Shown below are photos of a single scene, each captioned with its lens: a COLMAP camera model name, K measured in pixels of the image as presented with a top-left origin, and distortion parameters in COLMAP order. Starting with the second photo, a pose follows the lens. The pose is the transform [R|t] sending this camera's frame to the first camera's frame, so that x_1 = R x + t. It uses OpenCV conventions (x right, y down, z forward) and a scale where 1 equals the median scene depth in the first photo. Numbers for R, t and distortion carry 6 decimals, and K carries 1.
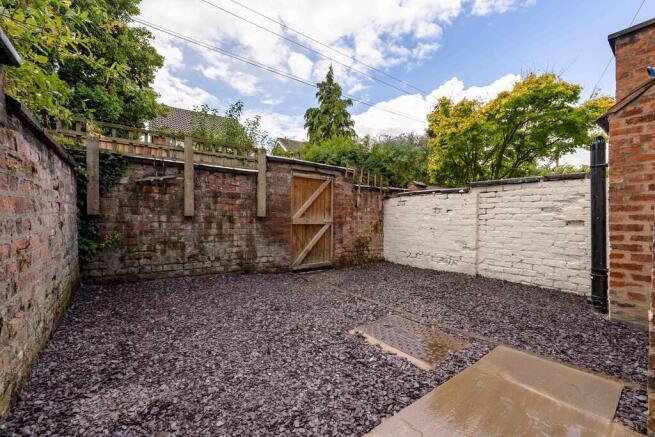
lens RADIAL K [[267.1, 0, 325.7], [0, 267.1, 219.5], [0, 0, 1]] dist [-0.000254, -0.000041]
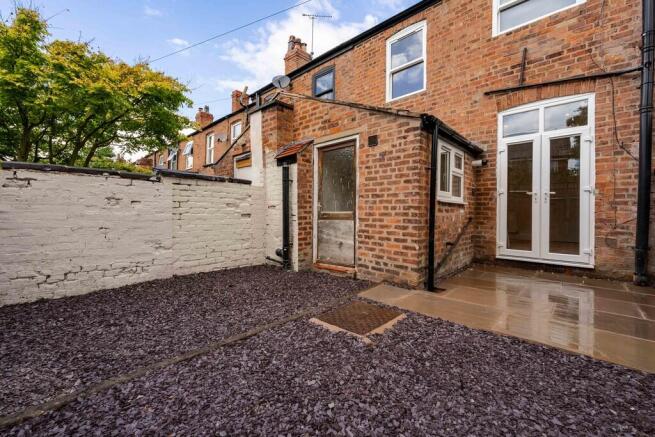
lens RADIAL K [[267.1, 0, 324.9], [0, 267.1, 212.8], [0, 0, 1]] dist [-0.000254, -0.000041]
pose [[-0.168522, -0.011301, 0.985633, -0.393778], [-0.002285, 0.999936, 0.011074, -0.013683], [-0.985695, -0.000386, -0.168537, 0.655679]]
